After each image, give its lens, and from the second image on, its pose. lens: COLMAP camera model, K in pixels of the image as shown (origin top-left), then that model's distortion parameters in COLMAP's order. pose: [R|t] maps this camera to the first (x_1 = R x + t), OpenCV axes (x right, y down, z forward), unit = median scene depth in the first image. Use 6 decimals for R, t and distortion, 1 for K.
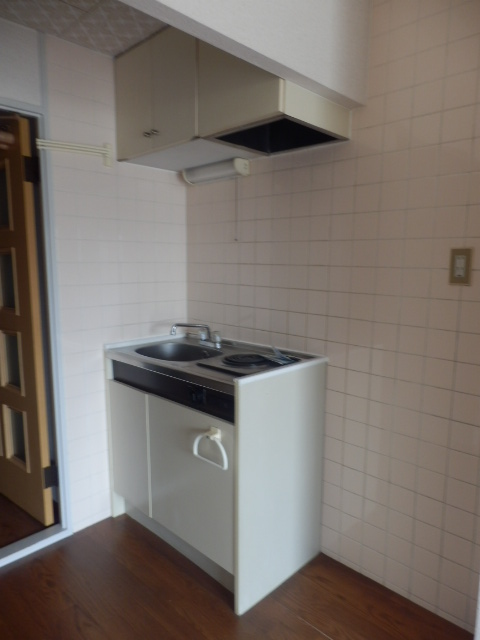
lens RADIAL K [[448.1, 0, 240.6], [0, 448.1, 322.7], [0, 0, 1]] dist [-0.015866, 0.019883]
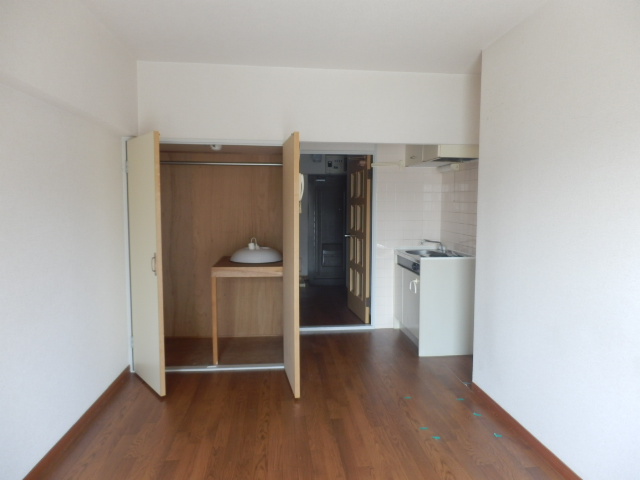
lens RADIAL K [[448.1, 0, 319.2], [0, 448.1, 234.2], [0, 0, 1]] dist [-0.015866, 0.019883]
pose [[0.758670, 0.044082, -0.649982, 0.882147], [-0.089582, 0.995290, -0.037060, 0.100725], [0.645287, 0.086343, 0.759045, -0.972916]]
